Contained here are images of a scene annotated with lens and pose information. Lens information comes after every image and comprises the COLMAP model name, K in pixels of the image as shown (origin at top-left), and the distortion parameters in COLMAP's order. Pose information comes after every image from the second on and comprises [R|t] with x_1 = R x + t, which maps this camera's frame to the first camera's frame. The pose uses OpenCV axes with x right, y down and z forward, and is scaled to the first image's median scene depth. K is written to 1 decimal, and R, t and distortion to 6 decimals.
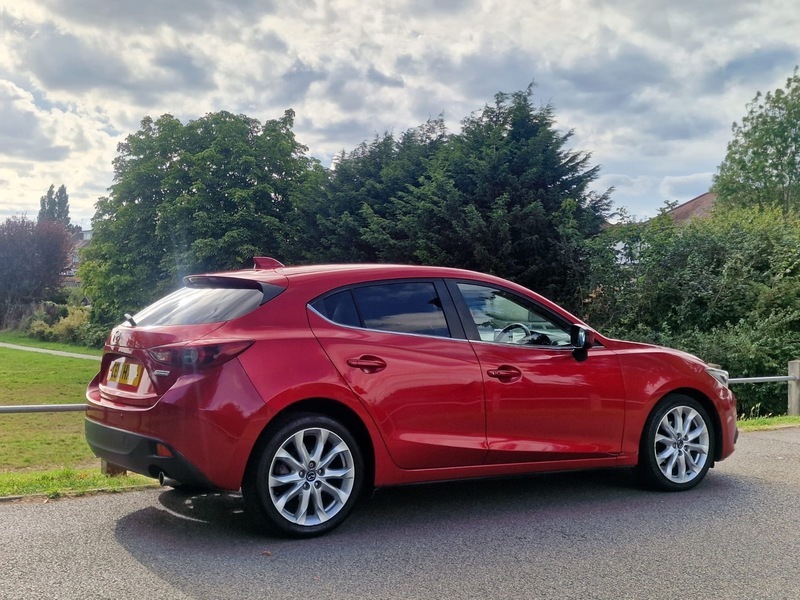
lens RADIAL K [[1035.7, 0, 393.1], [0, 1035.7, 305.0], [0, 0, 1]] dist [0.097254, 0.000000]
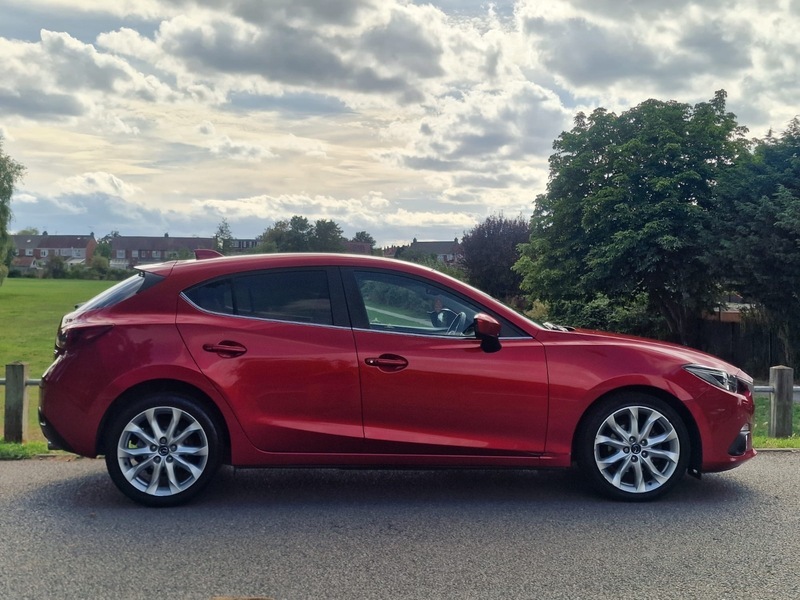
lens RADIAL K [[1035.7, 0, 397.5], [0, 1035.7, 300.7], [0, 0, 1]] dist [0.097254, 0.000000]
pose [[0.881737, -0.000324, -0.471742, 0.120604], [0.001285, 0.999998, 0.001716, 0.001351], [0.471740, -0.002119, 0.881735, 0.029455]]
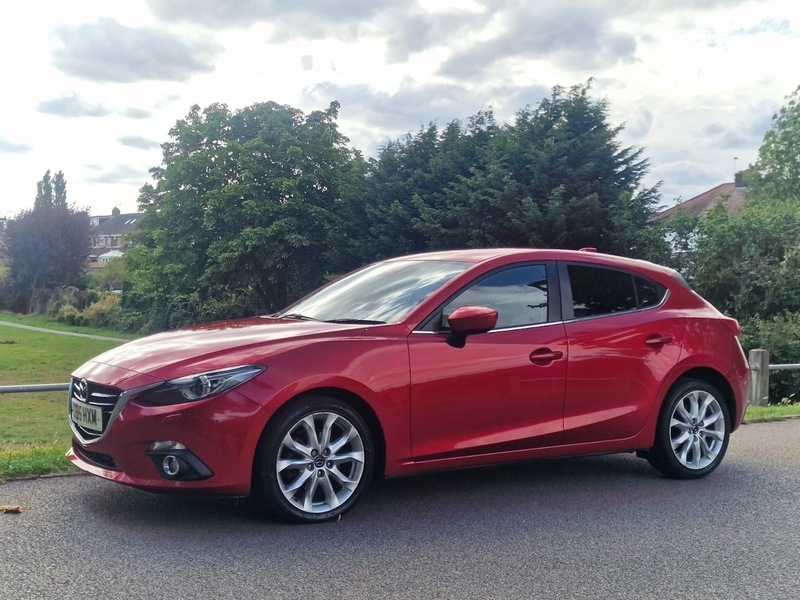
lens RADIAL K [[1035.7, 0, 383.1], [0, 1035.7, 312.8], [0, 0, 1]] dist [0.097254, 0.000000]
pose [[0.999954, 0.006958, 0.006557, -0.073496], [-0.007081, 0.999796, 0.018892, 0.001618], [-0.006424, -0.018937, 0.999800, -0.033682]]
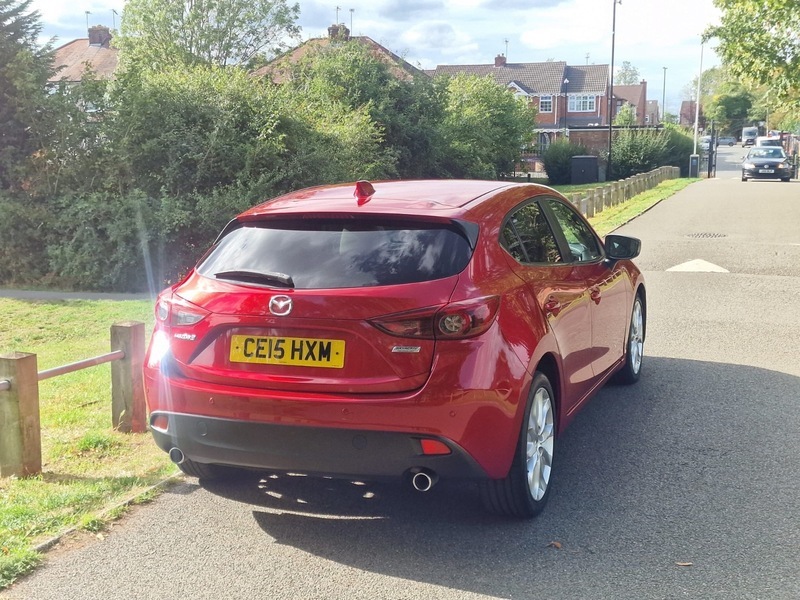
lens RADIAL K [[1035.7, 0, 378.0], [0, 1035.7, 289.1], [0, 0, 1]] dist [0.097254, 0.000000]
pose [[0.810059, -0.102242, 0.577365, -0.124895], [0.025190, 0.989839, 0.139943, -0.015990], [-0.585807, -0.098818, 0.804404, 0.073568]]
